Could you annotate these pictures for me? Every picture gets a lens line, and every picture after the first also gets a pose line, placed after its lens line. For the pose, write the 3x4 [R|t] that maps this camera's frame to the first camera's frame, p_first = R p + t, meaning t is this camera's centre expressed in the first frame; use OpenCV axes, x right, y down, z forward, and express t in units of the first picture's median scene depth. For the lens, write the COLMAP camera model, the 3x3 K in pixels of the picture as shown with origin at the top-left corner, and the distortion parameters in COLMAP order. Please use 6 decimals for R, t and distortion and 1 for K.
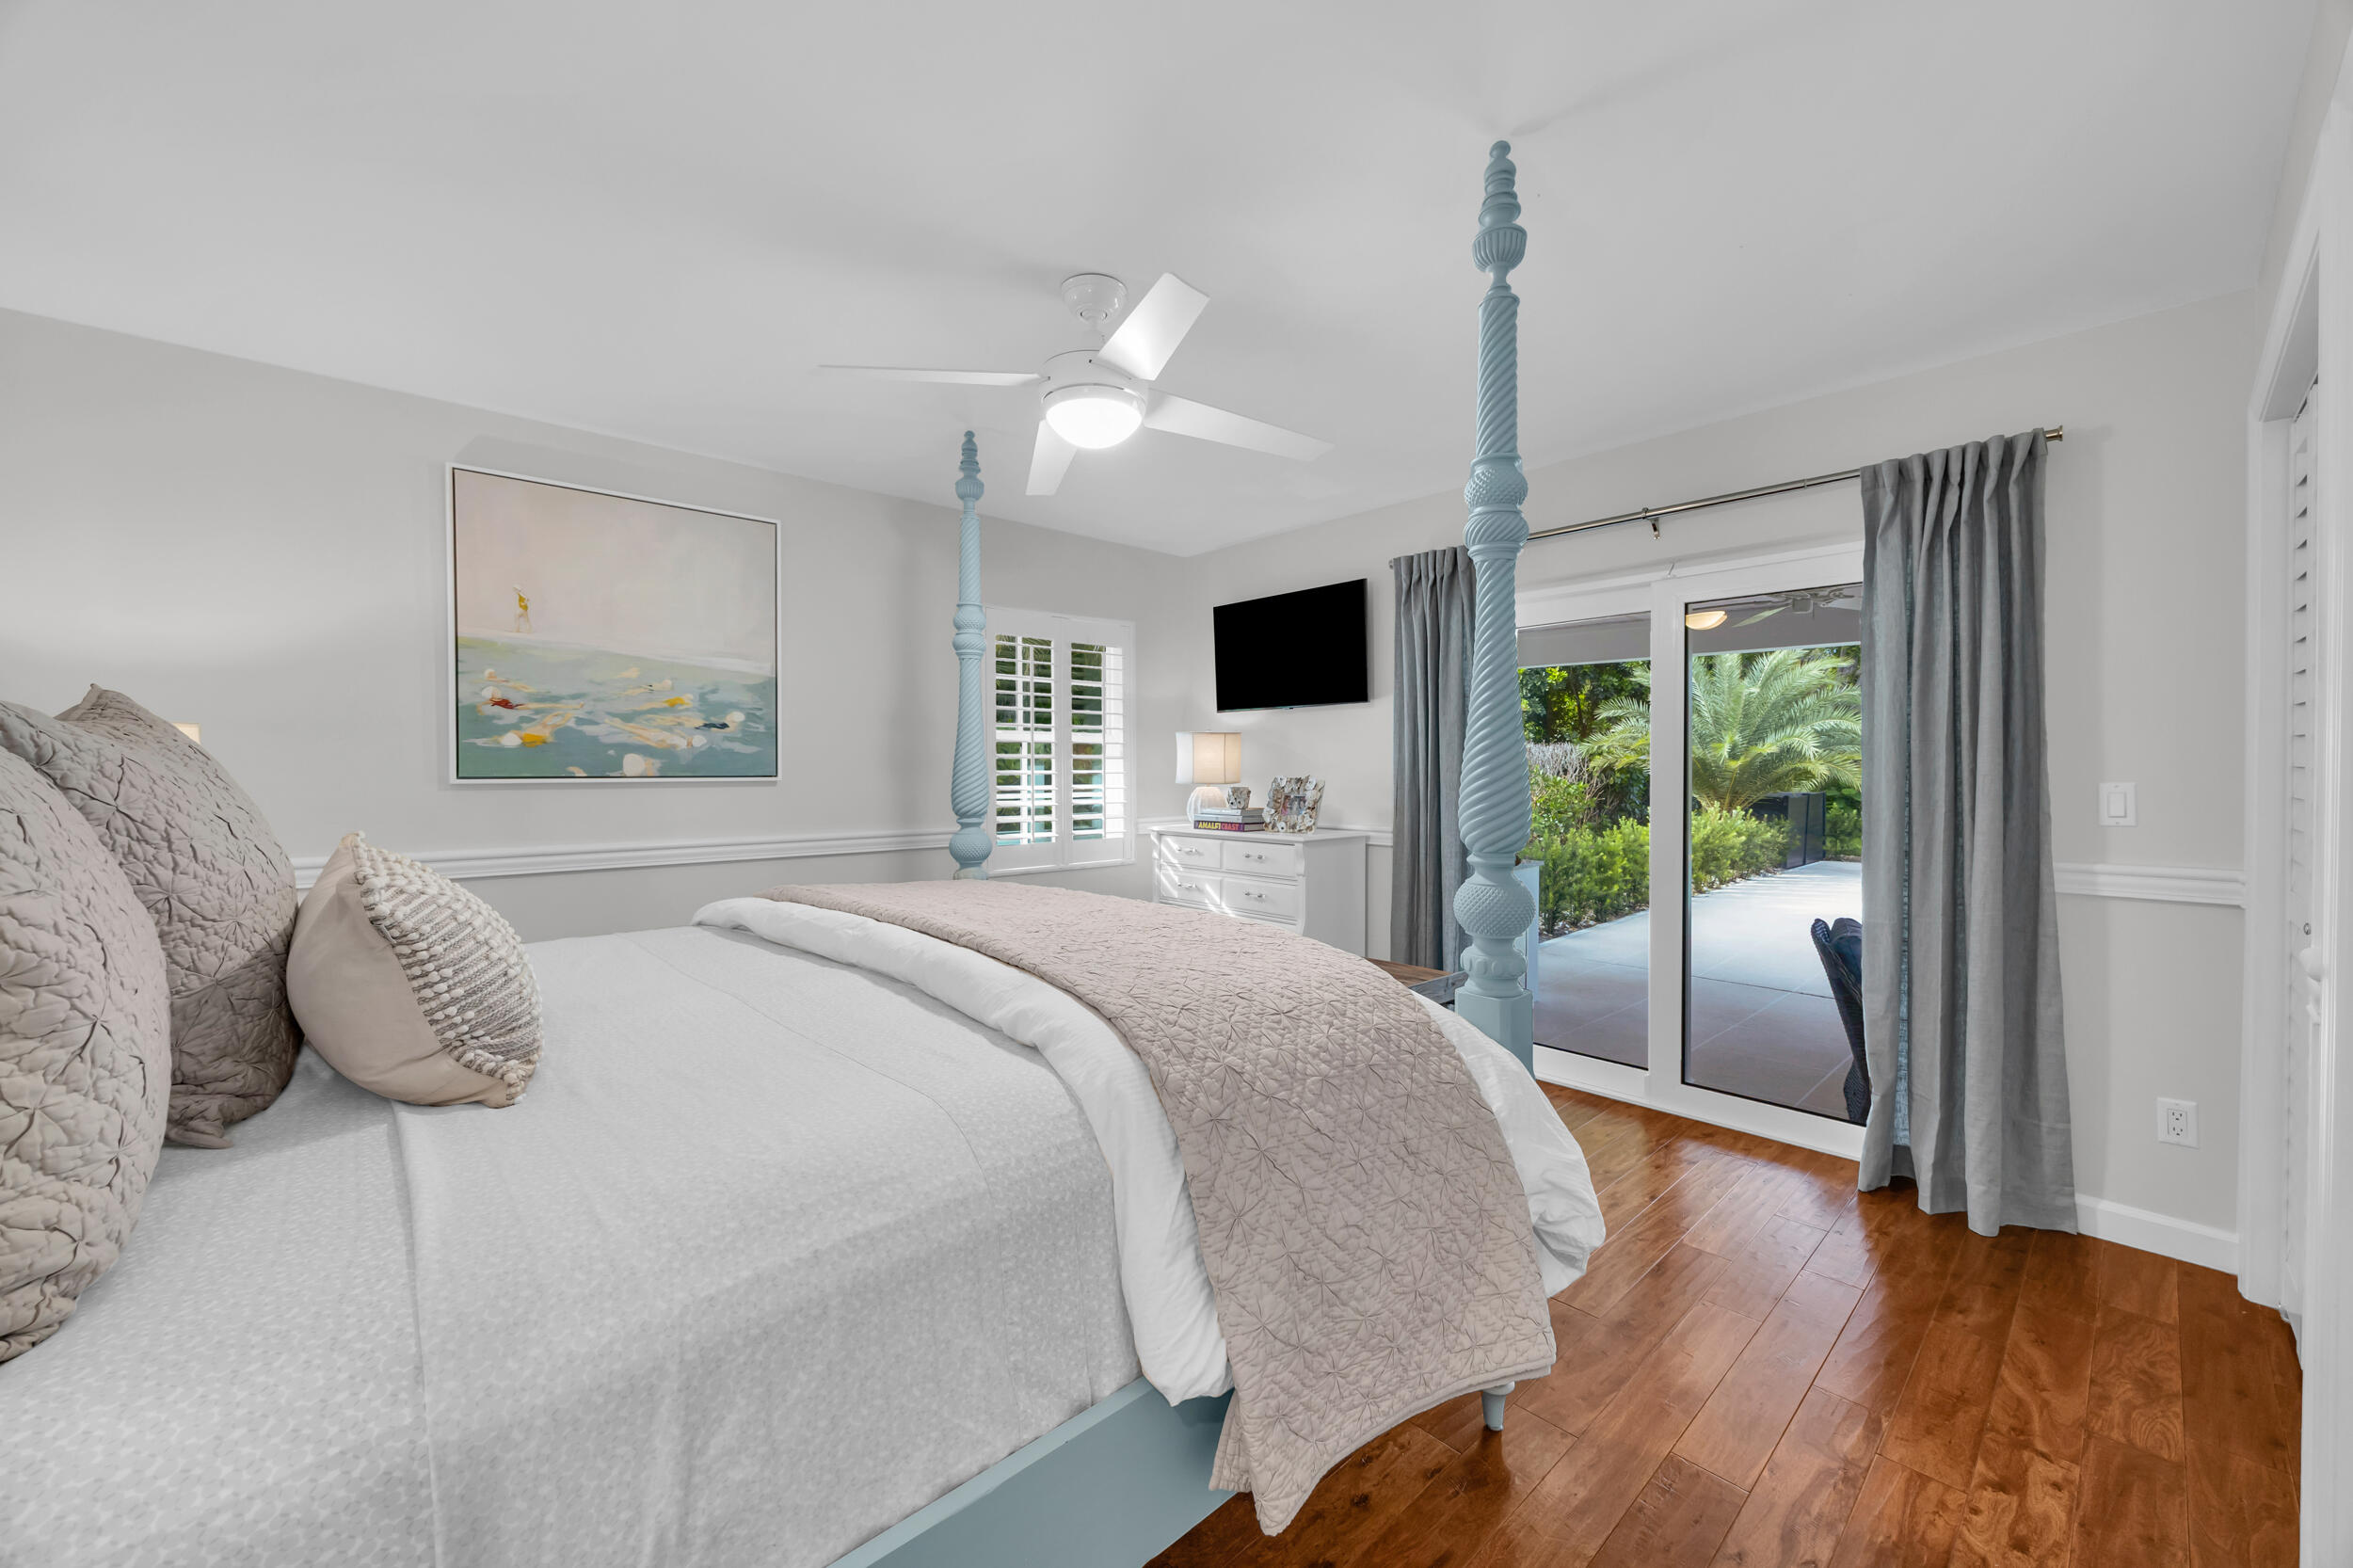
lens RADIAL K [[900.2, 0, 1179.2], [0, 900.2, 777.5], [0, 0, 1]] dist [-0.000810, 0.000175]
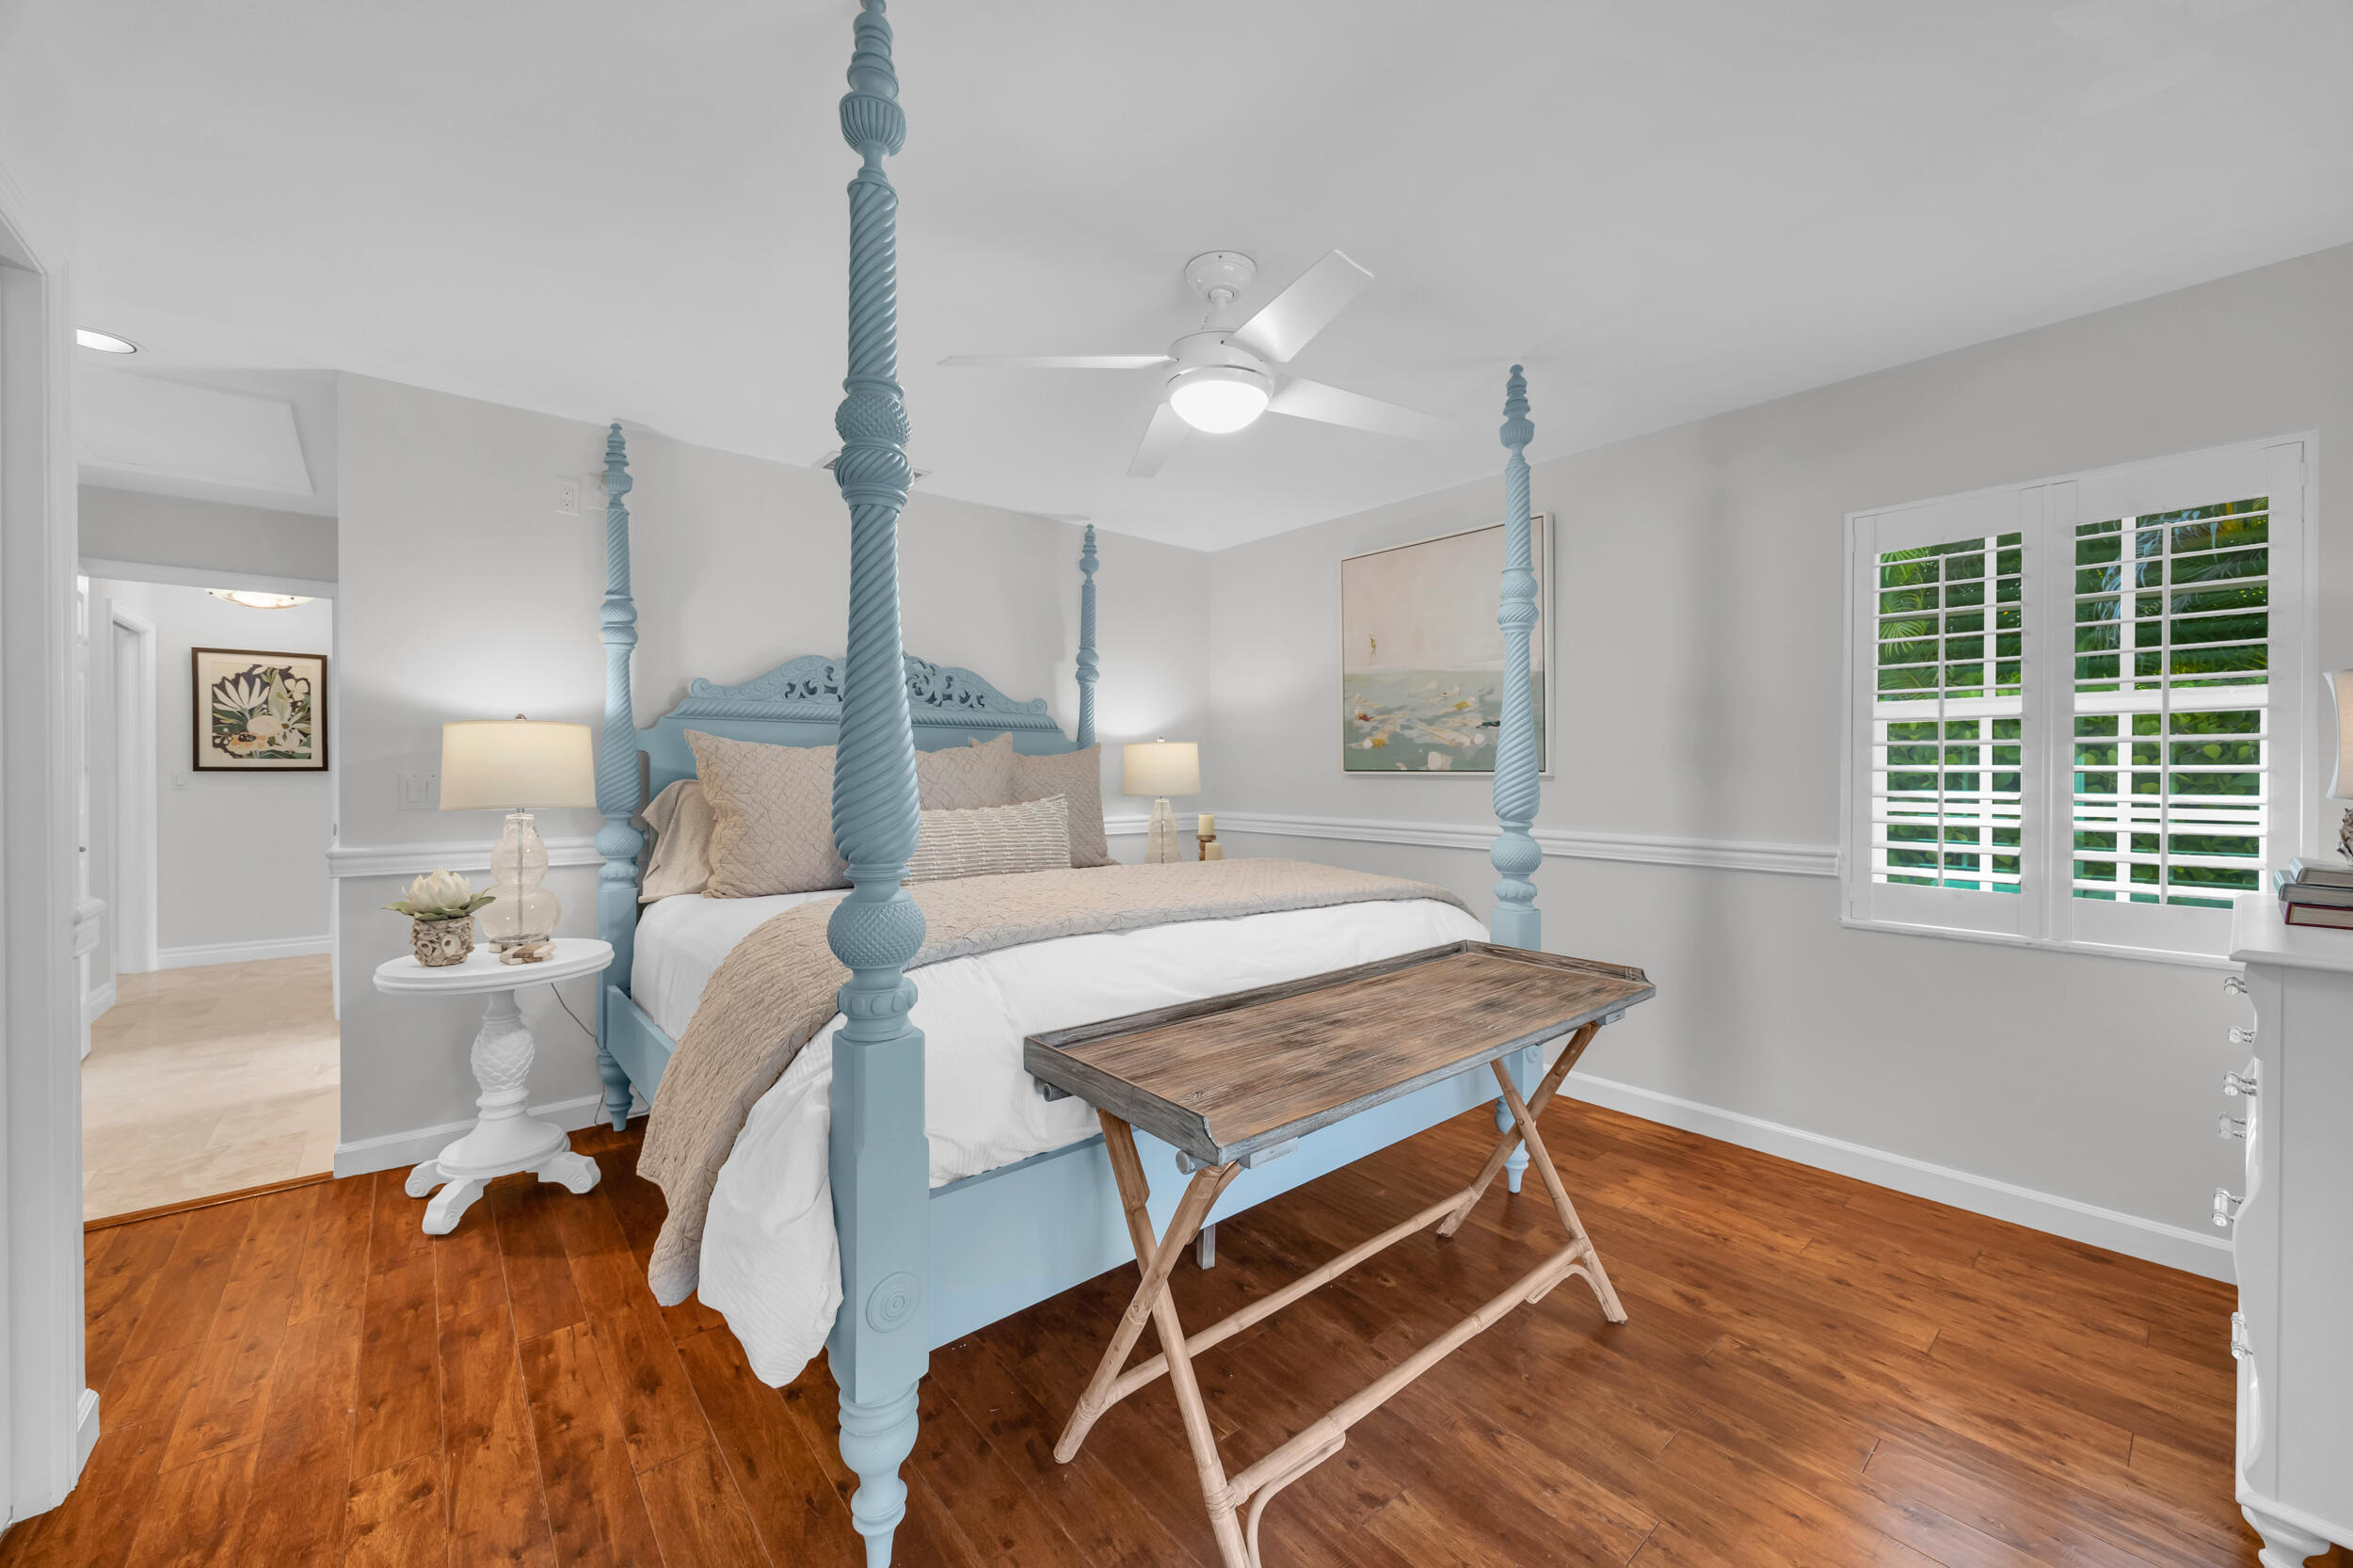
lens RADIAL K [[900.2, 0, 1179.2], [0, 900.2, 777.5], [0, 0, 1]] dist [-0.000810, 0.000175]
pose [[-0.052380, 0.013306, -0.998539, 0.481007], [-0.007015, 0.999882, 0.013692, -0.004440], [0.998603, 0.007722, -0.052280, 0.563468]]
